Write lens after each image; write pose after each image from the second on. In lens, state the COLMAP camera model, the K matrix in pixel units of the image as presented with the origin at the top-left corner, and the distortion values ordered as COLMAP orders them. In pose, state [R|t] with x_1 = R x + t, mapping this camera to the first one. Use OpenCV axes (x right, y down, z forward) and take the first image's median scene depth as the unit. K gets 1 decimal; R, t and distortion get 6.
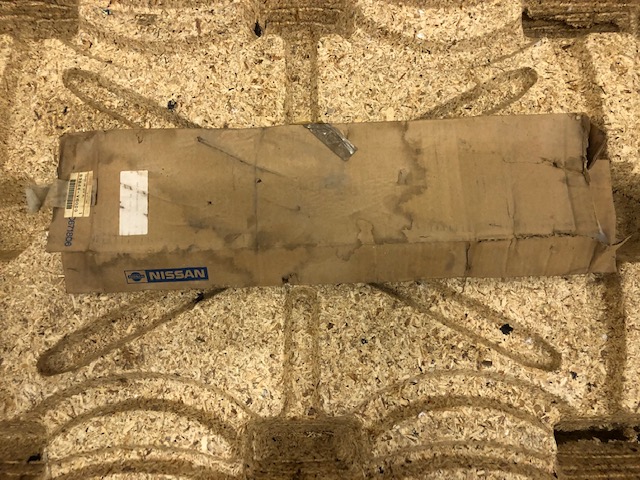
lens RADIAL K [[528.1, 0, 321.5], [0, 528.1, 235.3], [0, 0, 1]] dist [0.002731, 0.019940]
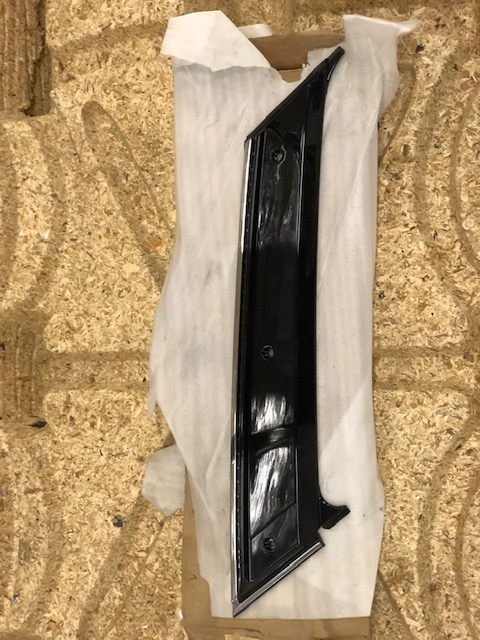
lens RADIAL K [[1035.7, 0, 240.0], [0, 1035.7, 320.0], [0, 0, 1]] dist [0.053890, -0.004488]
pose [[0.002701, -0.998708, 0.050748, -0.040851], [0.977361, -0.008100, -0.211422, 0.308101], [0.211560, 0.050170, 0.976076, -0.622455]]
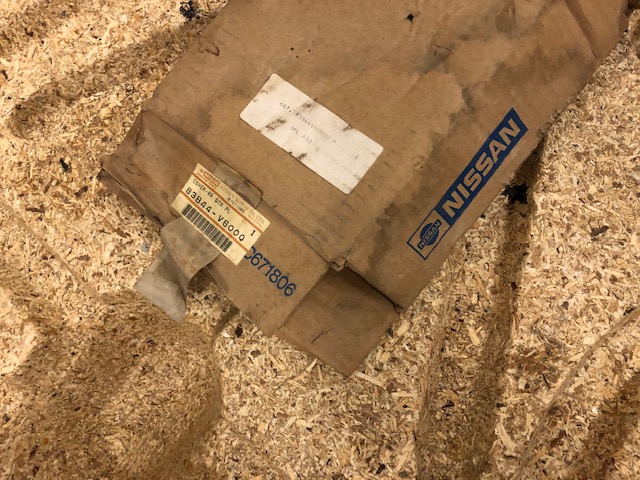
lens RADIAL K [[537.5, 0, 321.0], [0, 537.5, 242.7], [0, 0, 1]] dist [0.002454, 0.009871]
pose [[0.653846, -0.756461, 0.015905, -0.384224], [0.756621, 0.653788, -0.009329, 0.012563], [-0.003341, 0.018134, 0.999830, 0.466726]]
